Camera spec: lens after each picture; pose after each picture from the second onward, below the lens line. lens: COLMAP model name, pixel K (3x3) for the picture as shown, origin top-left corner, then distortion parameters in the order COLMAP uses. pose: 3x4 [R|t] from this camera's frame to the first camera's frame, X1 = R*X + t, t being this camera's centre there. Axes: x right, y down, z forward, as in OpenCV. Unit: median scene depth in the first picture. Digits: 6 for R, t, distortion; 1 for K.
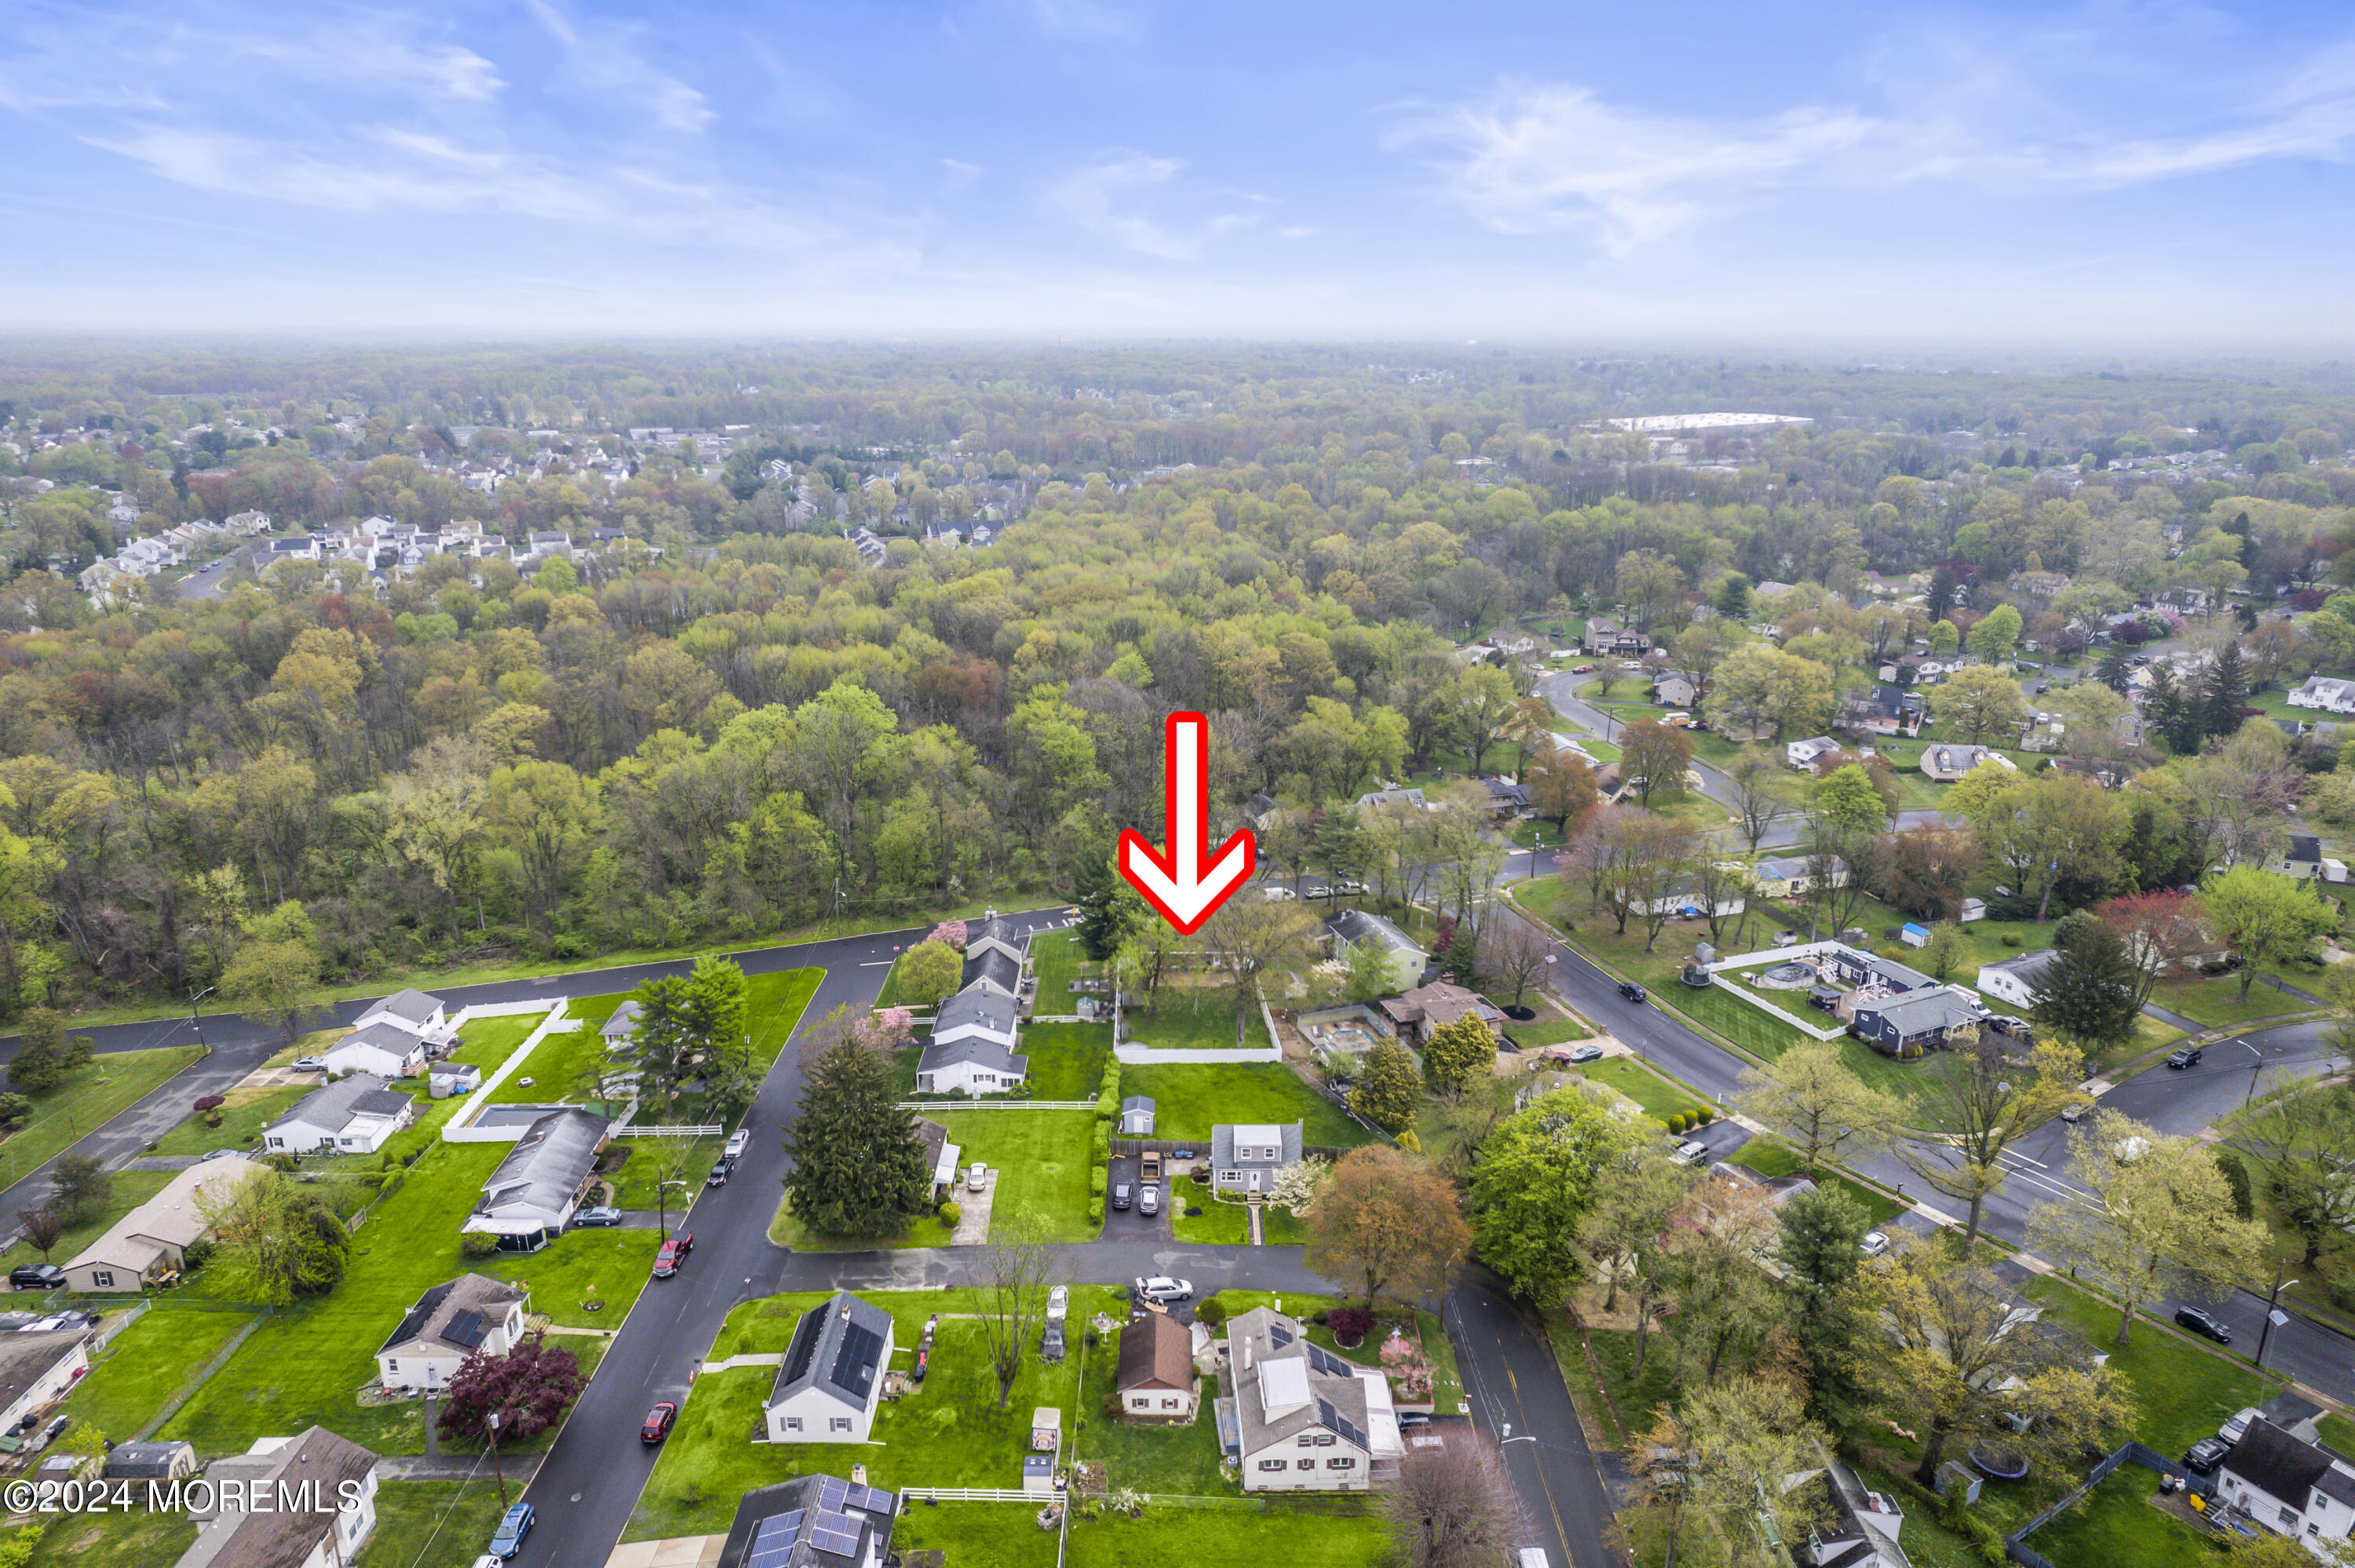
lens RADIAL K [[1484.2, 0, 1177.5], [0, 1484.2, 784.0], [0, 0, 1]] dist [-0.058476, 0.000202]
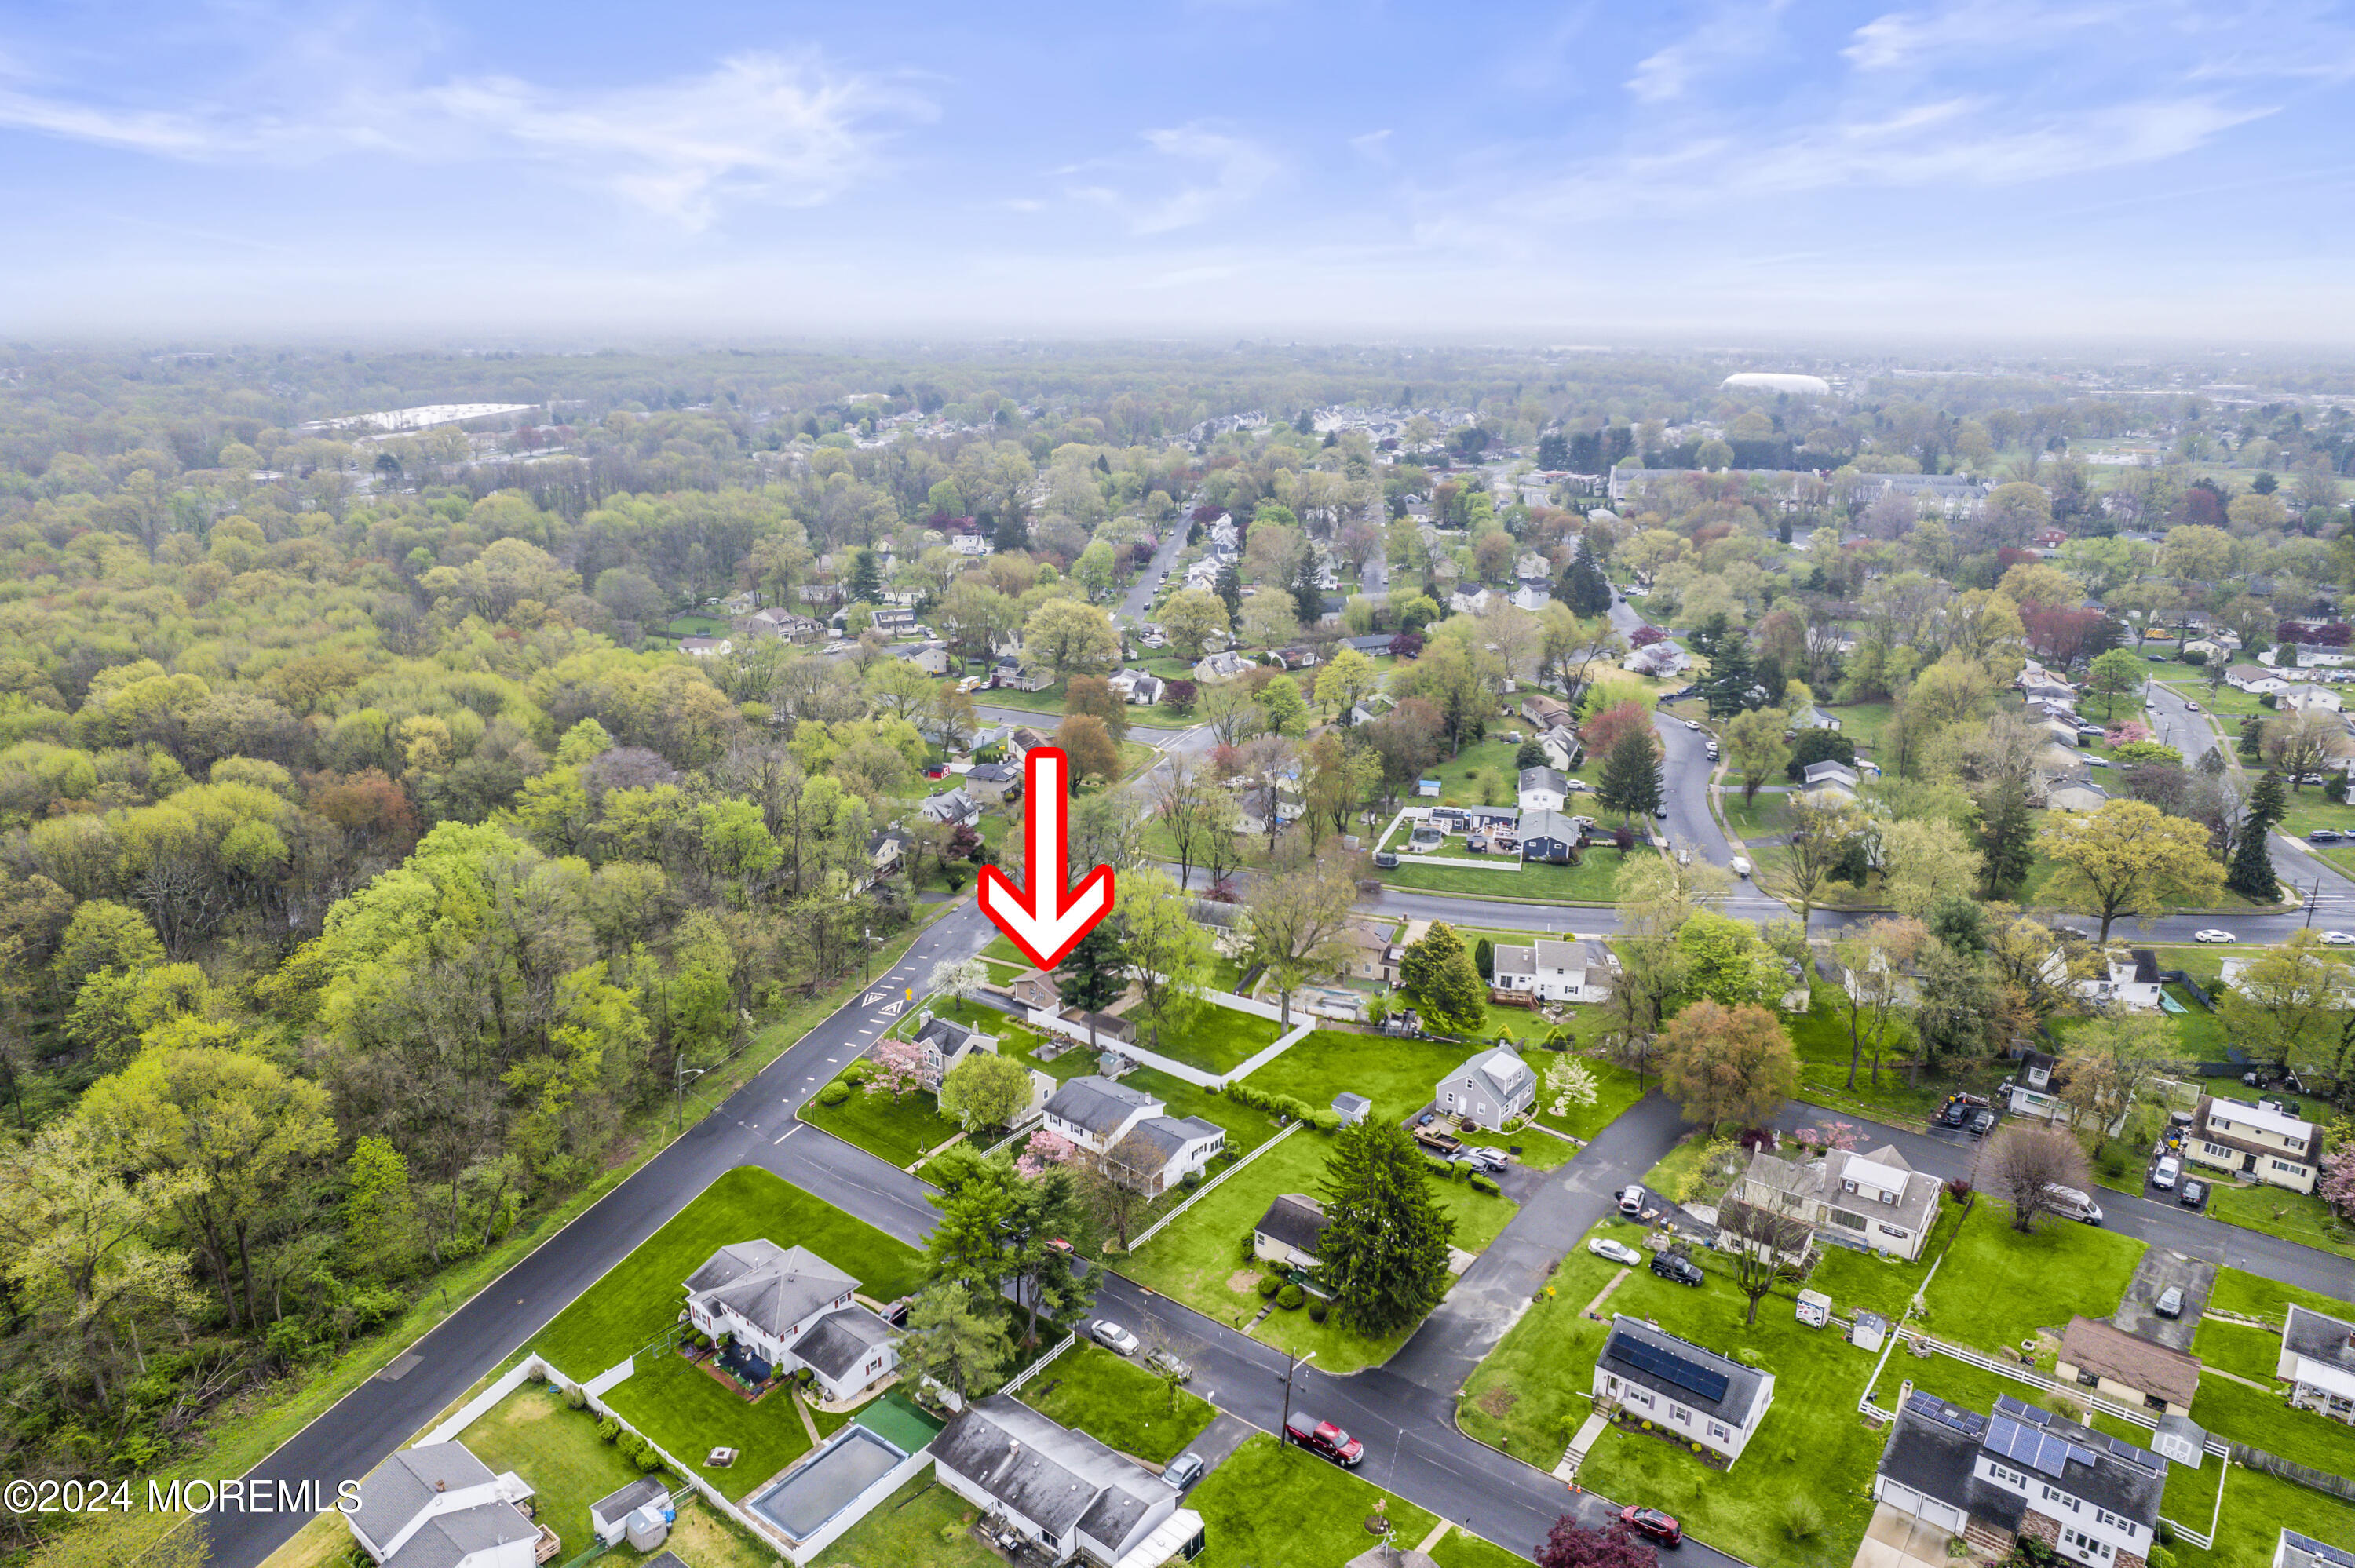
lens RADIAL K [[1484.2, 0, 1177.5], [0, 1484.2, 784.0], [0, 0, 1]] dist [-0.058476, 0.000202]
pose [[0.629095, -0.231836, 0.741951, -0.613193], [0.226826, 0.967698, 0.110050, -0.094745], [-0.743498, 0.099062, 0.661360, 0.330227]]
